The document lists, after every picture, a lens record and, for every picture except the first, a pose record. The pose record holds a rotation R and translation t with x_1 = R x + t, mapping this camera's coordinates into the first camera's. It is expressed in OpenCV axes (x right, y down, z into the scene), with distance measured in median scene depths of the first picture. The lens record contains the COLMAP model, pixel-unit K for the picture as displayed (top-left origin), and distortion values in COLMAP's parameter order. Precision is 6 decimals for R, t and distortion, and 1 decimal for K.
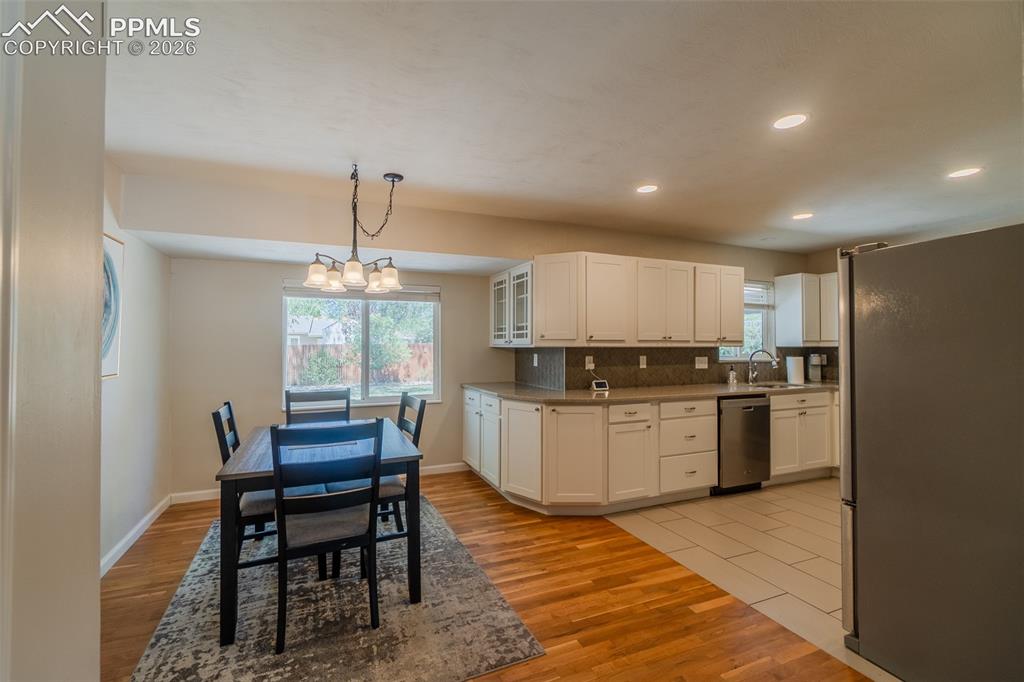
lens RADIAL K [[439.8, 0, 497.6], [0, 439.8, 335.1], [0, 0, 1]] dist [-0.007884, 0.001778]
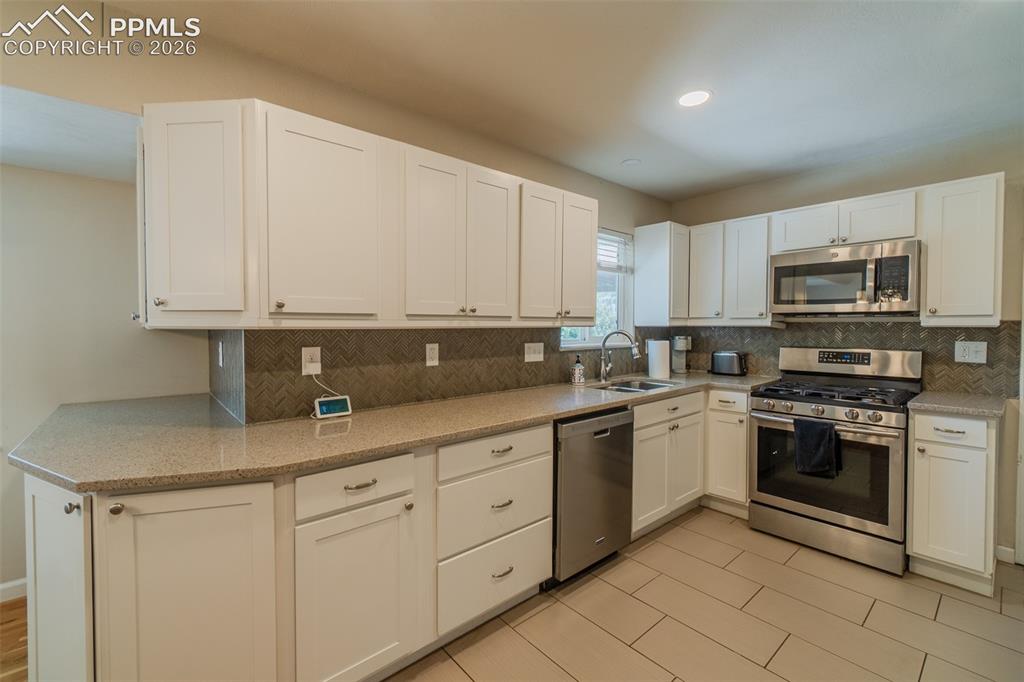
lens RADIAL K [[439.8, 0, 498.6], [0, 439.8, 330.9], [0, 0, 1]] dist [-0.007884, 0.001778]
pose [[0.952979, -0.005577, 0.302984, 0.250656], [-0.006485, 0.999226, 0.038789, 0.009704], [-0.302966, -0.038930, 0.952206, 0.465495]]
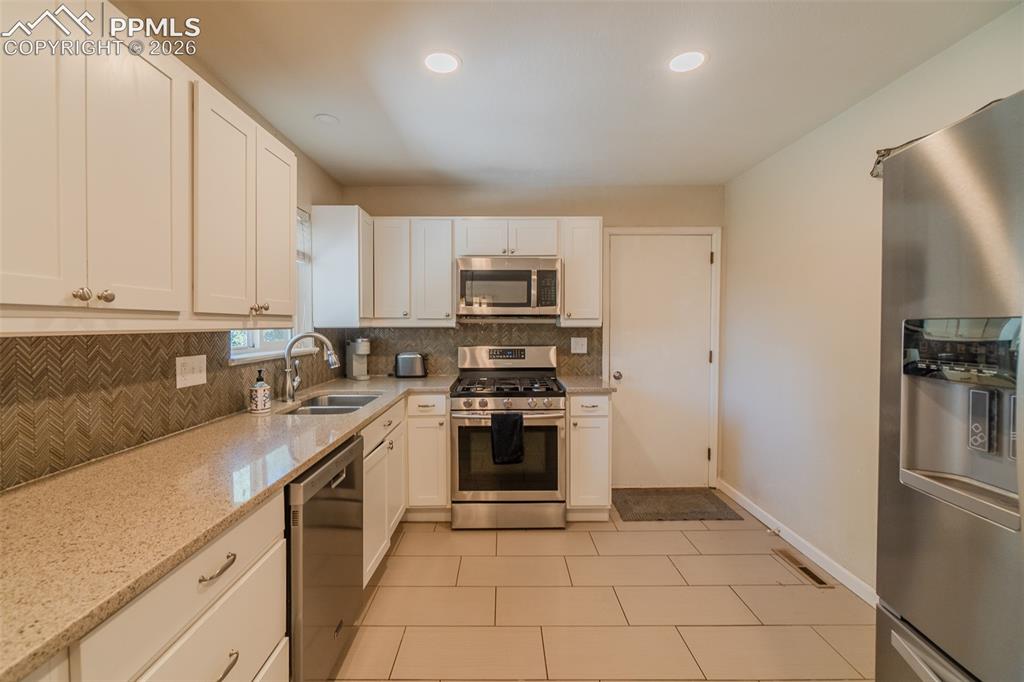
lens RADIAL K [[439.8, 0, 506.3], [0, 439.8, 335.0], [0, 0, 1]] dist [-0.007884, 0.001778]
pose [[0.375937, -0.023185, 0.926355, 0.234531], [-0.022270, 0.999172, 0.034044, 0.013535], [-0.926378, -0.033428, 0.375110, 0.661984]]
